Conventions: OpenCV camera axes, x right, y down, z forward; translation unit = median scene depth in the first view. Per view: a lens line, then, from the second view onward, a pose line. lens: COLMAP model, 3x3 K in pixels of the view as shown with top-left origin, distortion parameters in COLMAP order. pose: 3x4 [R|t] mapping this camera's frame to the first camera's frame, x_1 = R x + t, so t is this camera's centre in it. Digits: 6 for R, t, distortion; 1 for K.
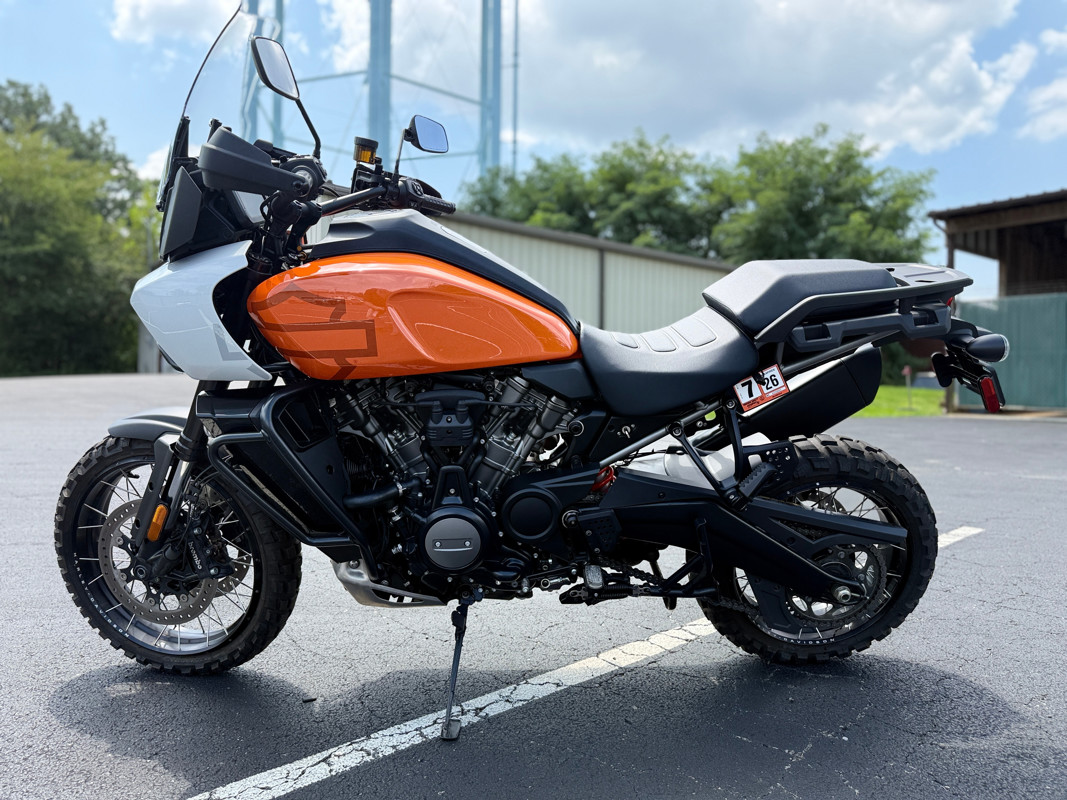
lens RADIAL K [[749.5, 0, 530.0], [0, 749.5, 372.8], [0, 0, 1]] dist [0.081037, -0.114910]
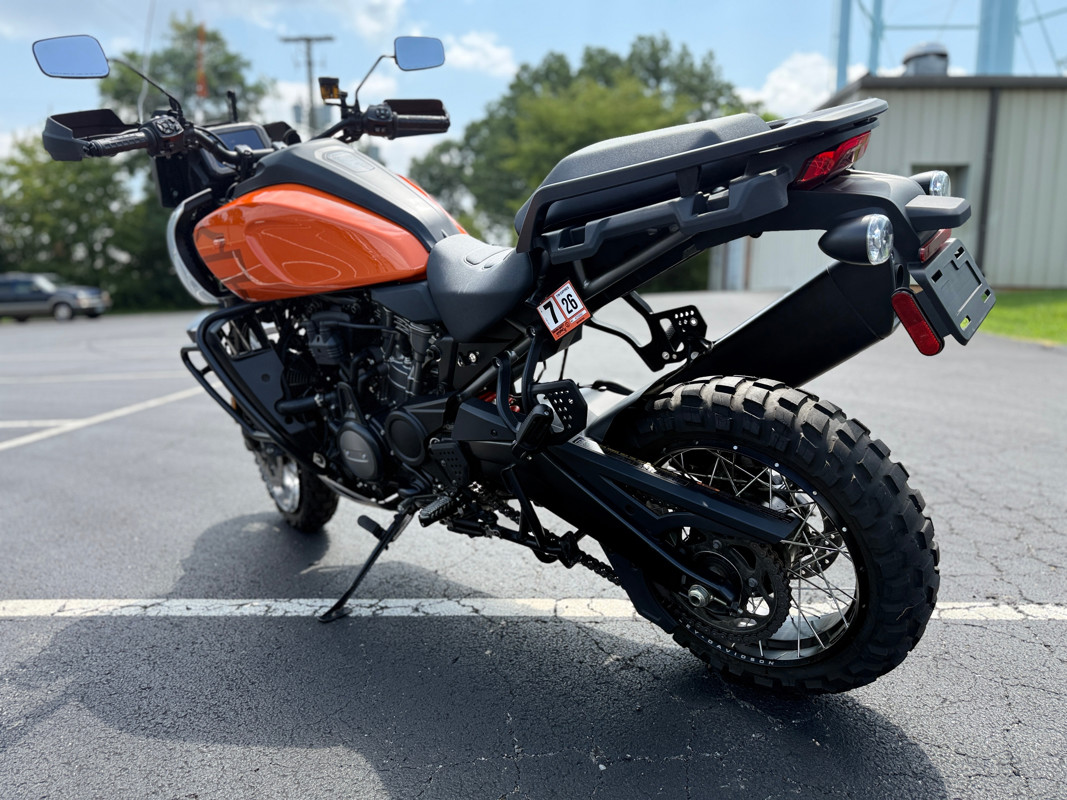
lens RADIAL K [[749.5, 0, 530.0], [0, 749.5, 372.8], [0, 0, 1]] dist [0.081037, -0.114910]
pose [[0.724059, 0.063265, -0.686830, 0.765101], [0.014396, 0.994182, 0.106751, -0.000248], [0.689588, -0.087182, 0.718936, 0.379967]]
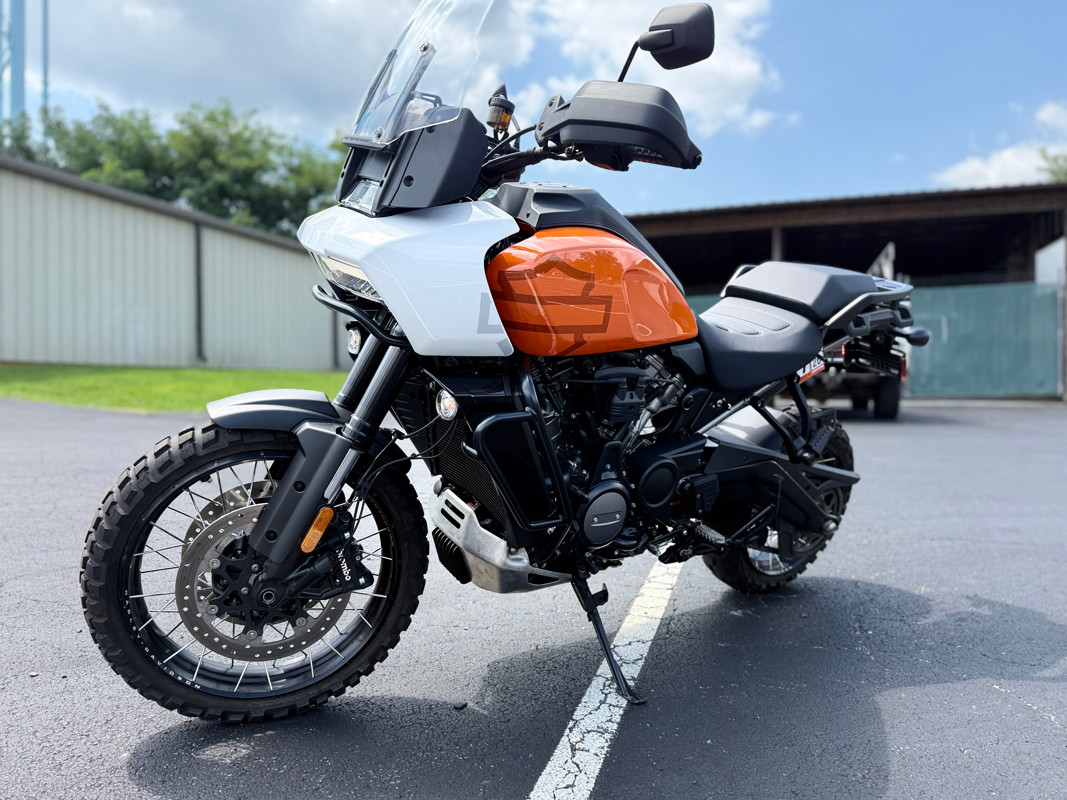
lens RADIAL K [[749.5, 0, 530.0], [0, 749.5, 372.8], [0, 0, 1]] dist [0.081037, -0.114910]
pose [[0.846351, -0.003023, 0.532616, -0.689838], [-0.005047, 0.999894, 0.013694, 0.015620], [-0.532601, -0.014278, 0.846246, 0.182786]]
